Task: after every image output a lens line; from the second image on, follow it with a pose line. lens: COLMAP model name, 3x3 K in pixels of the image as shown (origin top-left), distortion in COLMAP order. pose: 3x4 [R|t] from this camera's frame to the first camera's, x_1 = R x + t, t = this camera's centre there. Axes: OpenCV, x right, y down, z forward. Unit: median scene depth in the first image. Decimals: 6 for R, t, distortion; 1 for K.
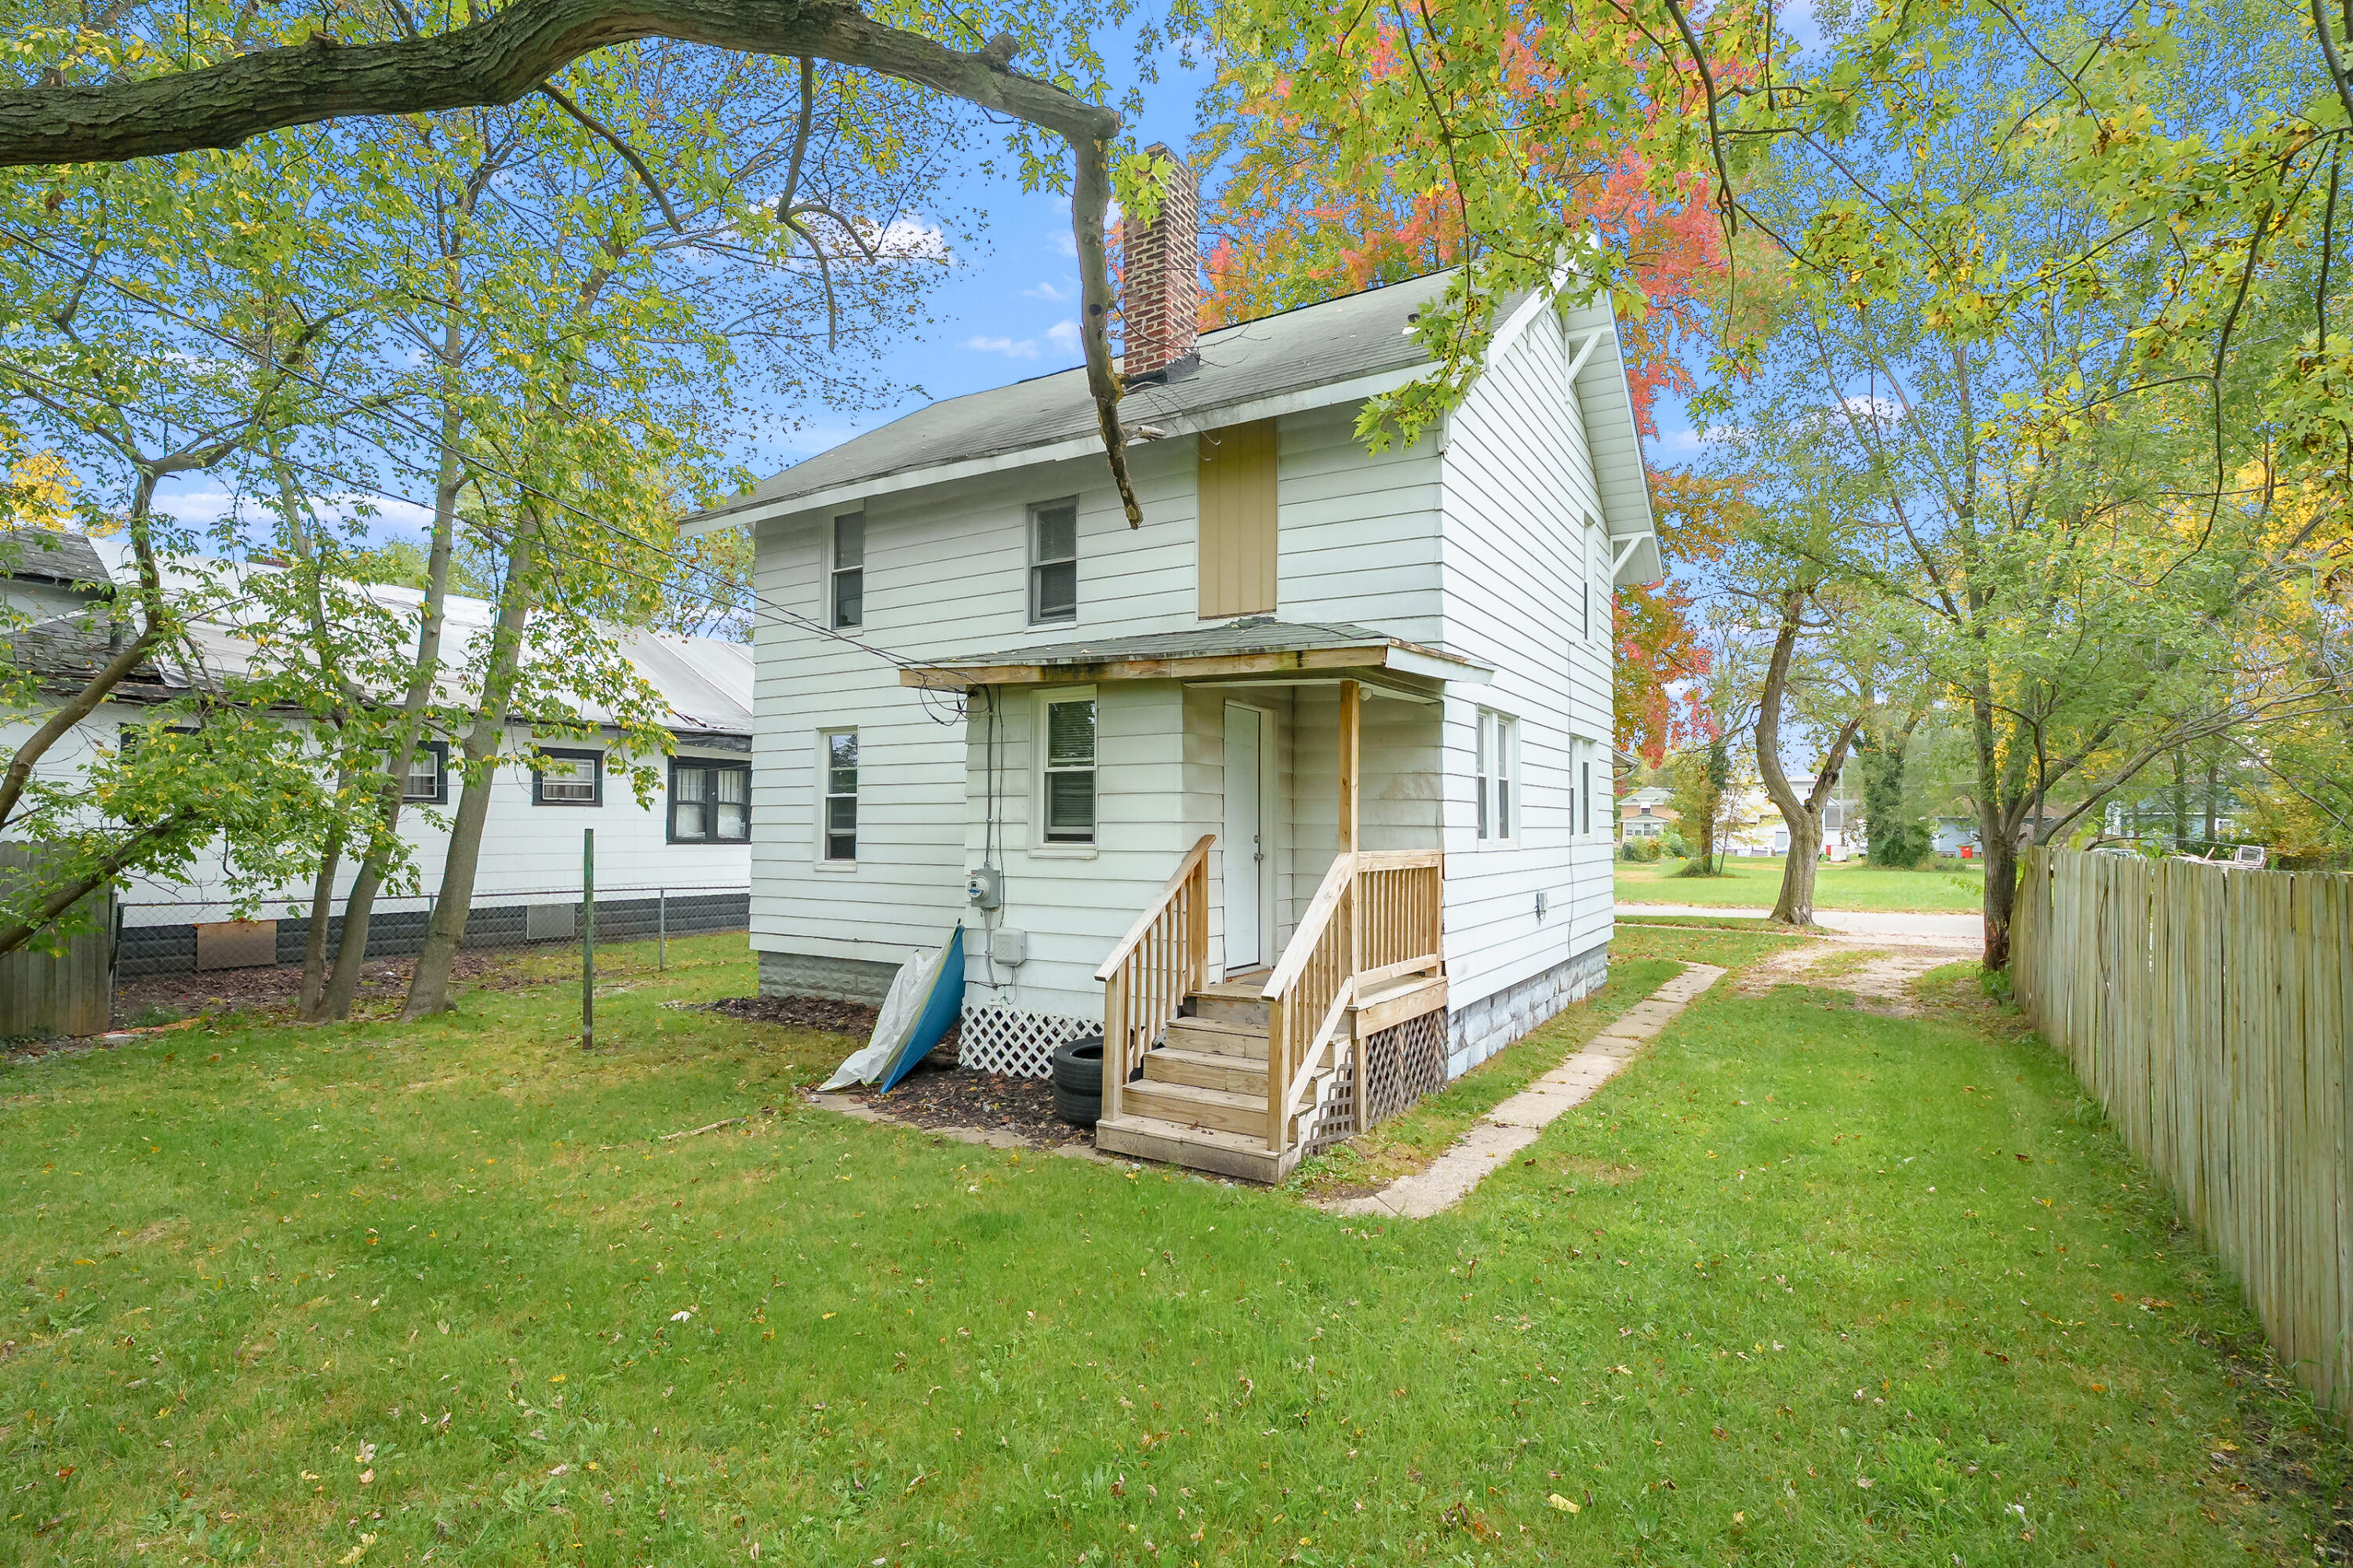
lens RADIAL K [[1089.7, 0, 1199.9], [0, 1089.7, 787.9], [0, 0, 1]] dist [0.004986, 0.000367]
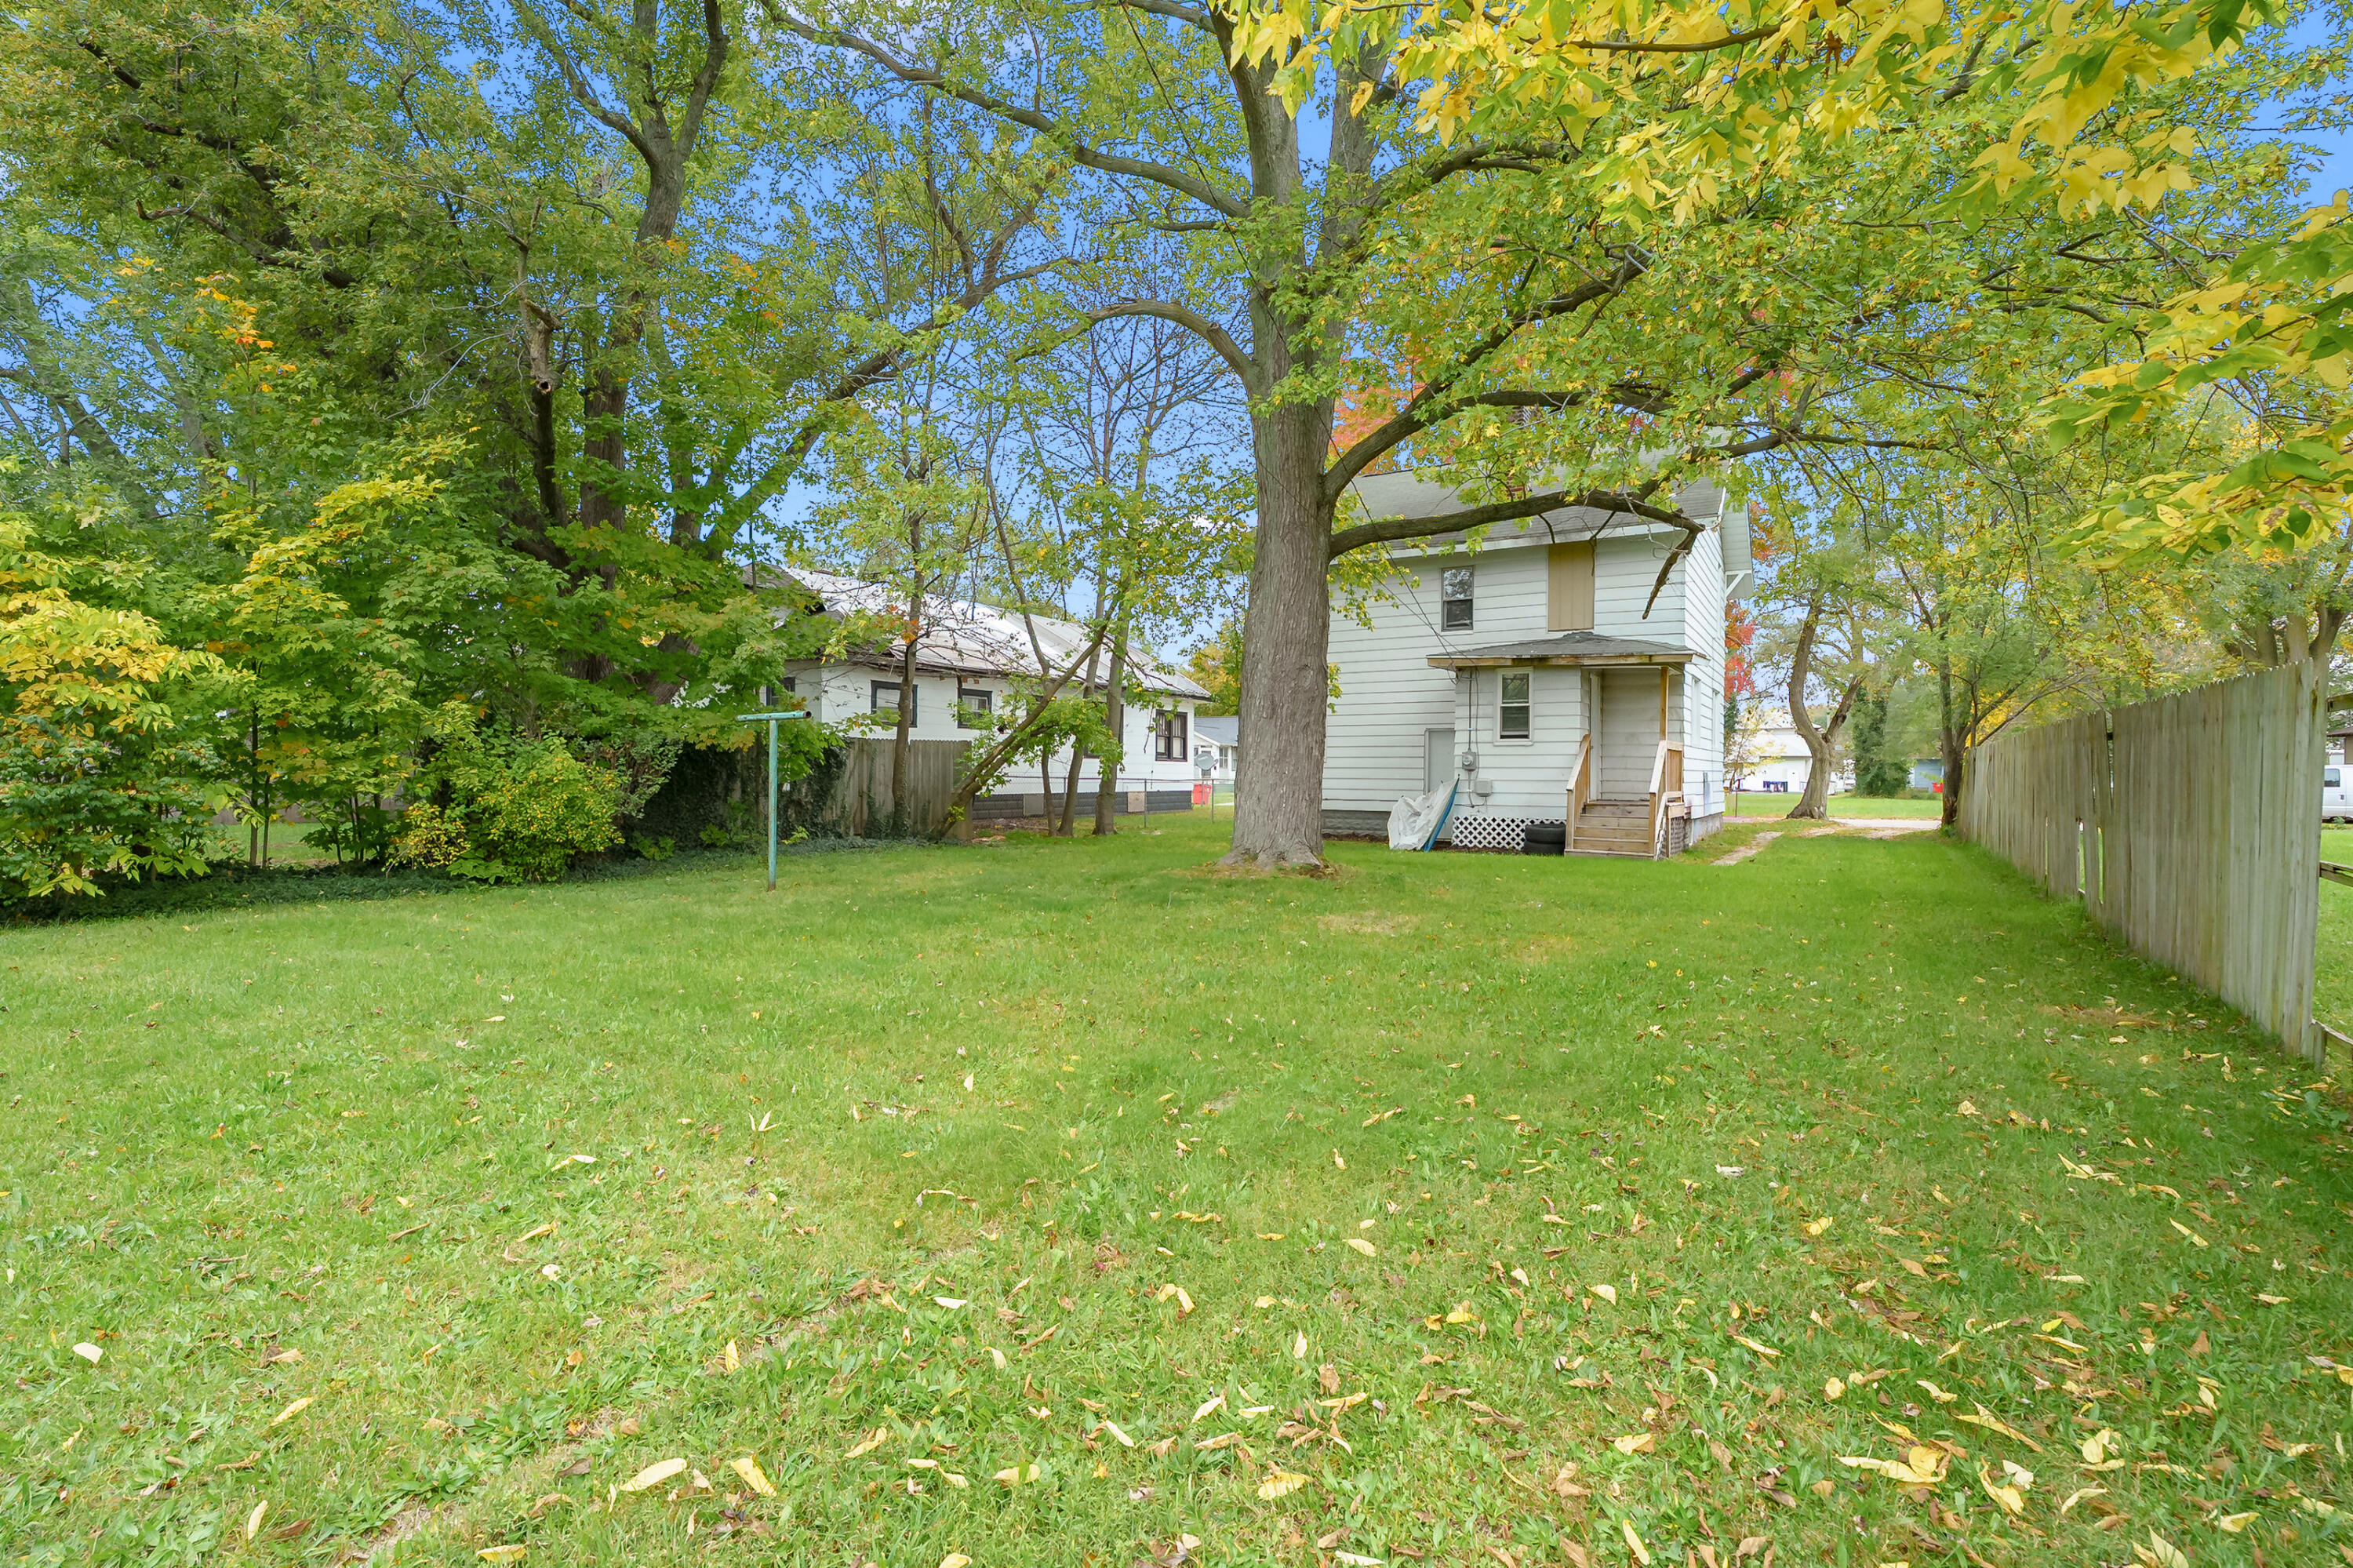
lens RADIAL K [[1089.7, 0, 1160.7], [0, 1089.7, 789.3], [0, 0, 1]] dist [0.004986, 0.000367]
pose [[0.999930, -0.007265, -0.009325, -0.497973], [0.007614, 0.999251, 0.037946, 0.037930], [0.009042, -0.038014, 0.999236, -0.734114]]
